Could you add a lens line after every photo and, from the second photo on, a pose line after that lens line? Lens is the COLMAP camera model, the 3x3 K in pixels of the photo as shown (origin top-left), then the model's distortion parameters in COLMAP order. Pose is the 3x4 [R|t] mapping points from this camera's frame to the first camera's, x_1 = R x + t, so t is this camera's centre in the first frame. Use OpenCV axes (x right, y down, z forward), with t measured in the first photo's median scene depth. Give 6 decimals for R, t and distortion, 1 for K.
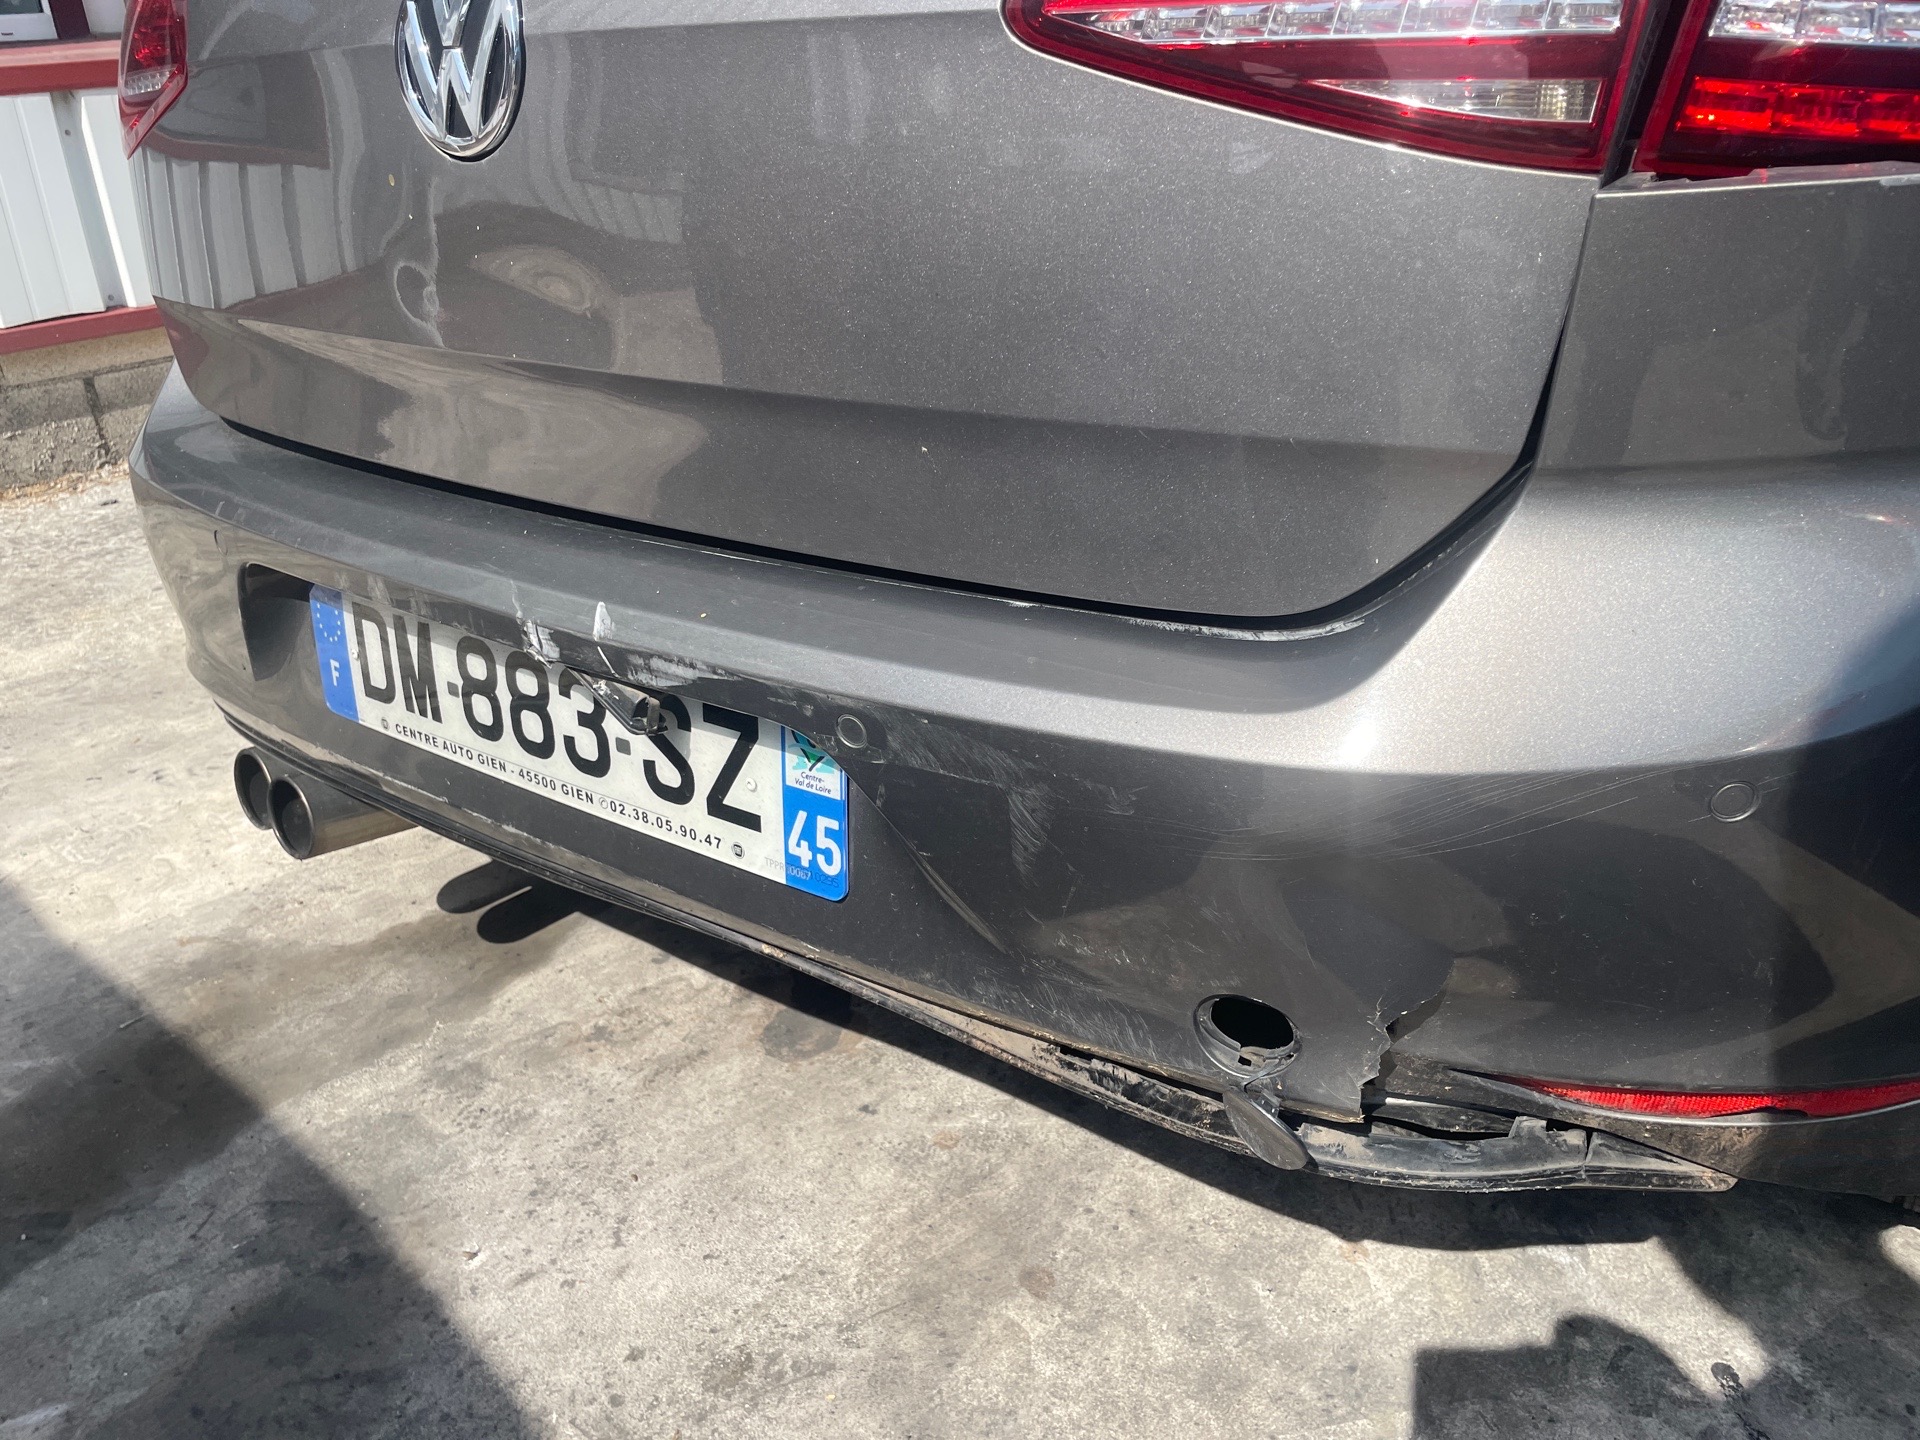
lens RADIAL K [[1495.0, 0, 958.8], [0, 1495.0, 738.1], [0, 0, 1]] dist [0.061421, -0.092068]
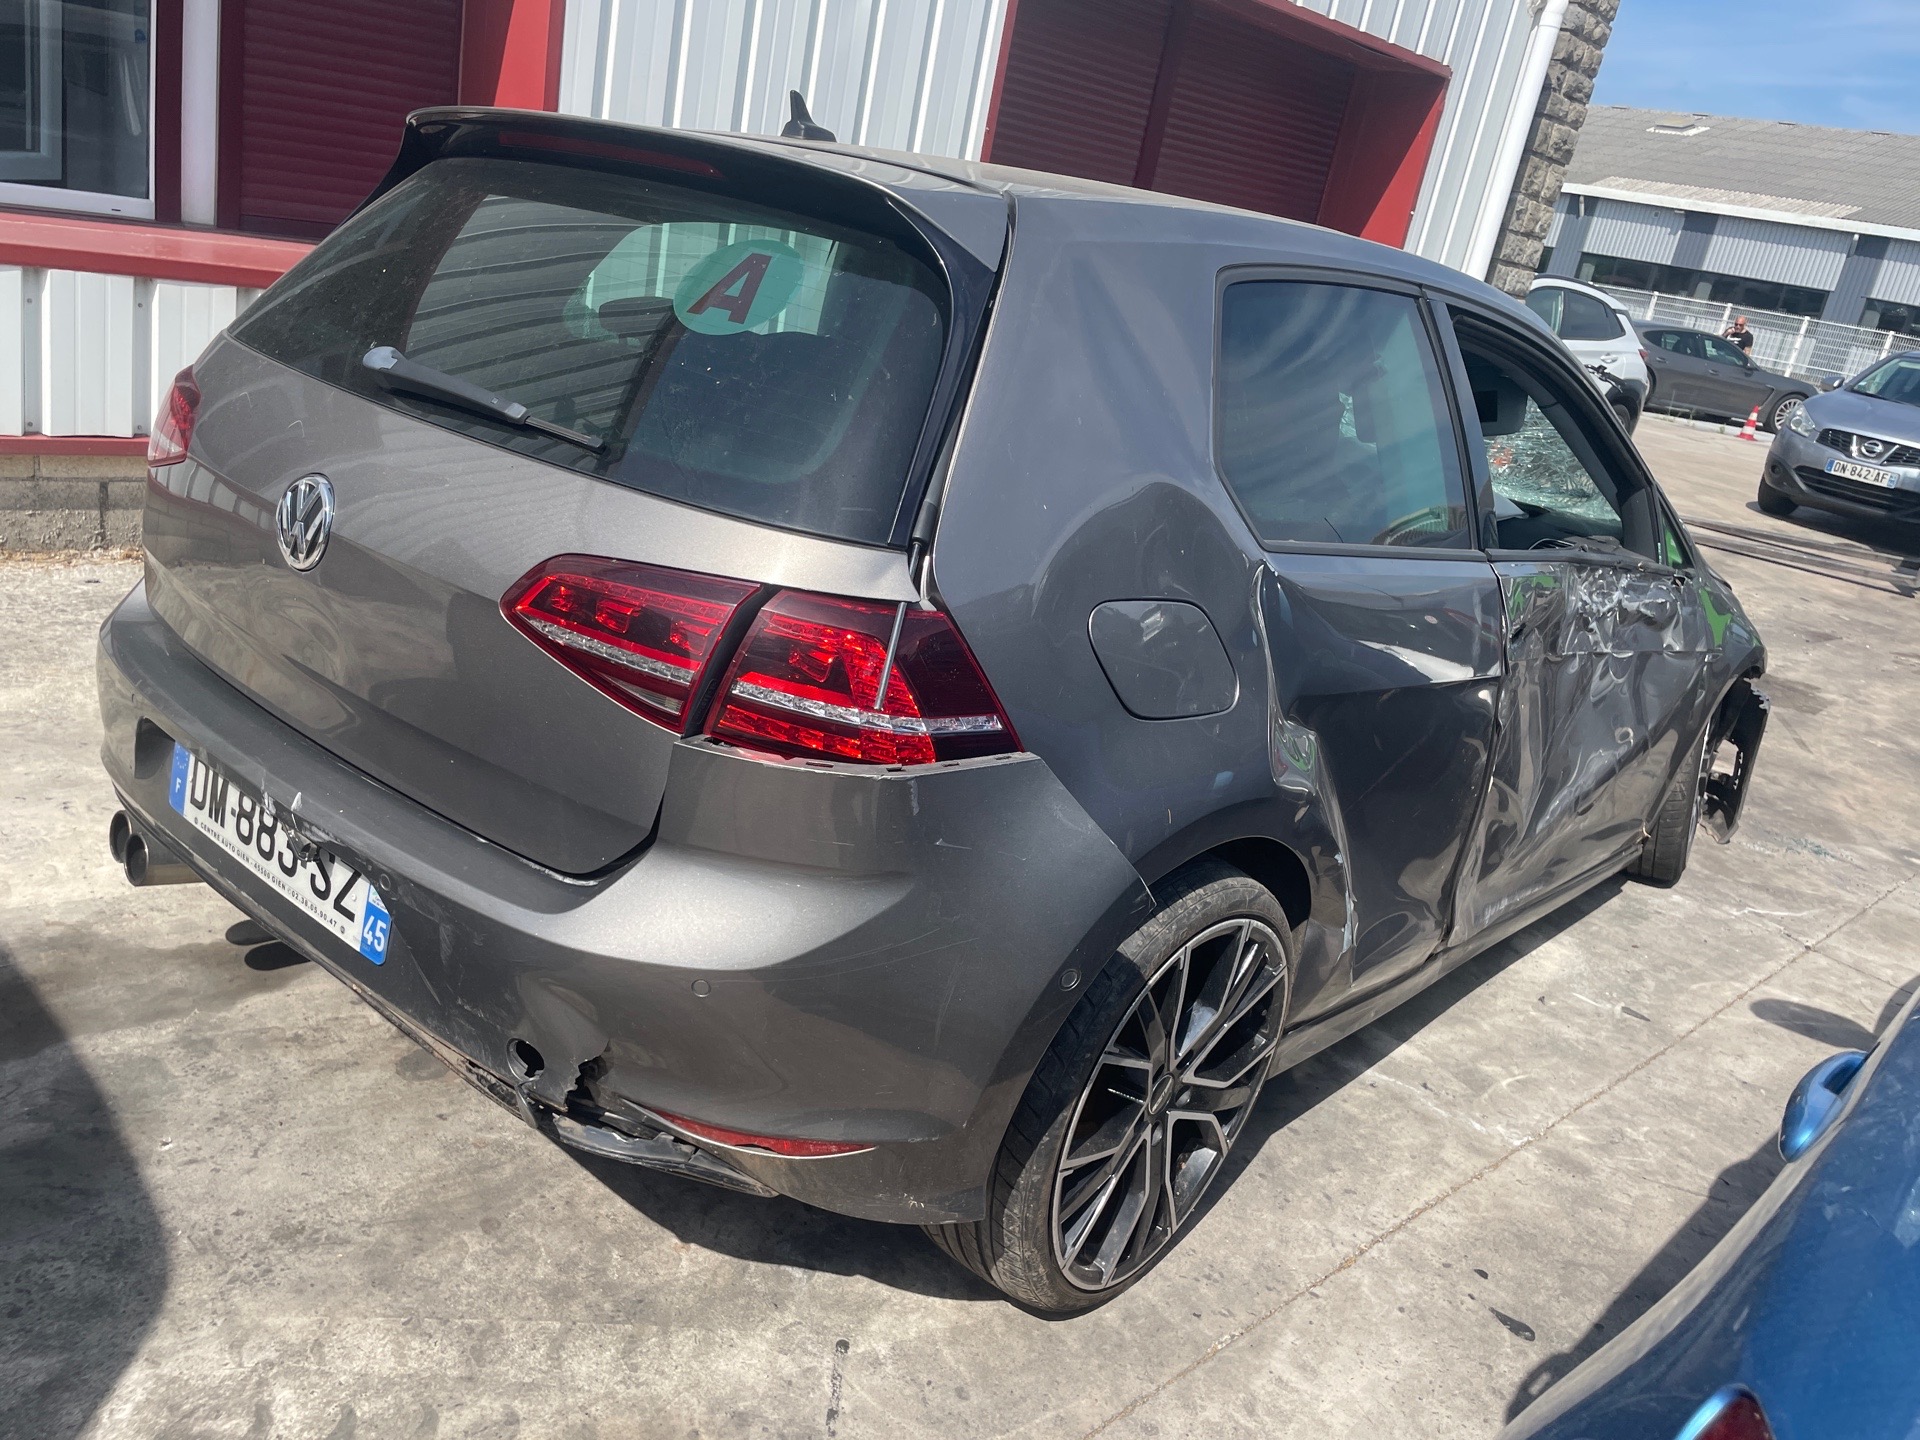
lens RADIAL K [[1495.0, 0, 968.8], [0, 1495.0, 727.6], [0, 0, 1]] dist [0.061421, -0.092068]
pose [[0.975455, 0.218644, 0.026118, 0.359211], [-0.213644, 0.968463, -0.128204, -0.068048], [-0.053326, 0.119477, 0.991404, -0.677444]]
